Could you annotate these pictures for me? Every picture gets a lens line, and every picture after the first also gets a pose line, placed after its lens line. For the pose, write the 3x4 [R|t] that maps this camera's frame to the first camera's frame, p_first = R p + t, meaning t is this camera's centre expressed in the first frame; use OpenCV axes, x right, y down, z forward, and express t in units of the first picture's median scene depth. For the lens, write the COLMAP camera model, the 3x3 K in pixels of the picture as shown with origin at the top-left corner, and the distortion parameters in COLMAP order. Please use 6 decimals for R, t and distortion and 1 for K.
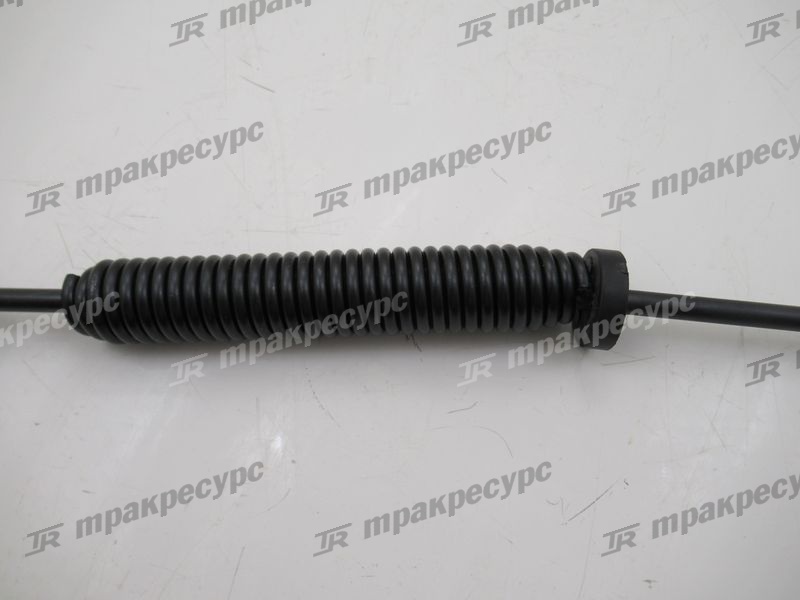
lens RADIAL K [[588.8, 0, 400.0], [0, 588.8, 300.0], [0, 0, 1]] dist [0.000214, -0.000245]
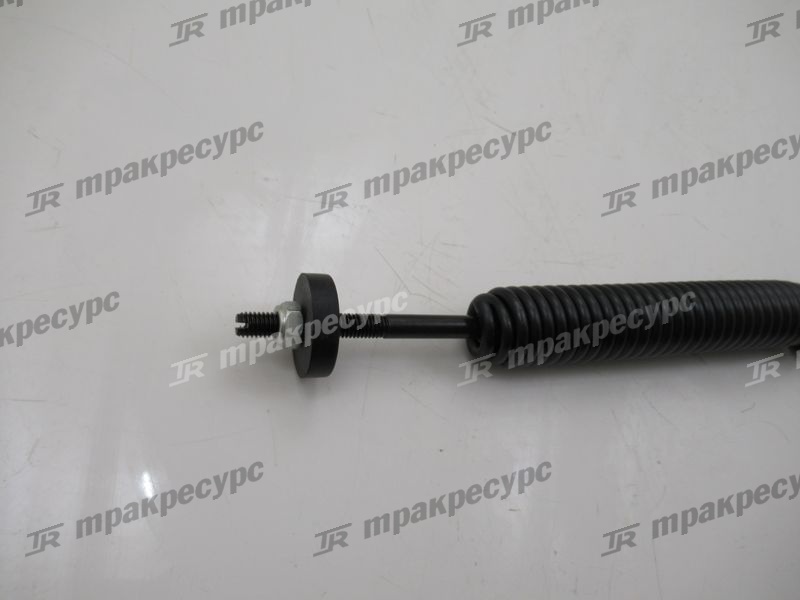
lens RADIAL K [[588.8, 0, 400.0], [0, 588.8, 300.0], [0, 0, 1]] dist [0.000214, -0.000245]
pose [[1.000000, -0.000003, -0.000007, -0.193888], [0.000003, 1.000000, -0.000001, -0.000007], [0.000007, 0.000001, 1.000000, 0.000002]]
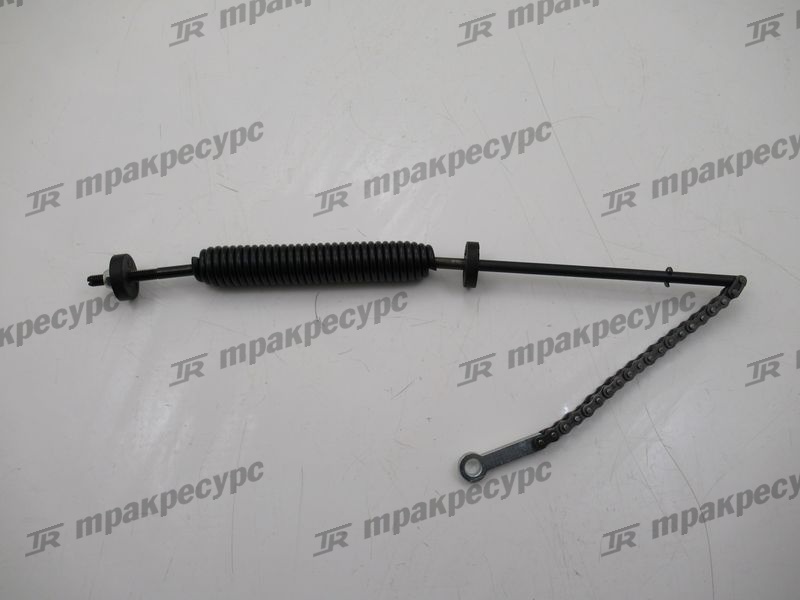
lens RADIAL K [[588.8, 0, 400.0], [0, 588.8, 300.0], [0, 0, 1]] dist [0.000214, -0.000245]
pose [[1.000000, 0.000004, 0.000025, 0.487907], [-0.000004, 1.000000, 0.000001, -0.000008], [-0.000025, -0.000001, 1.000000, -0.000013]]
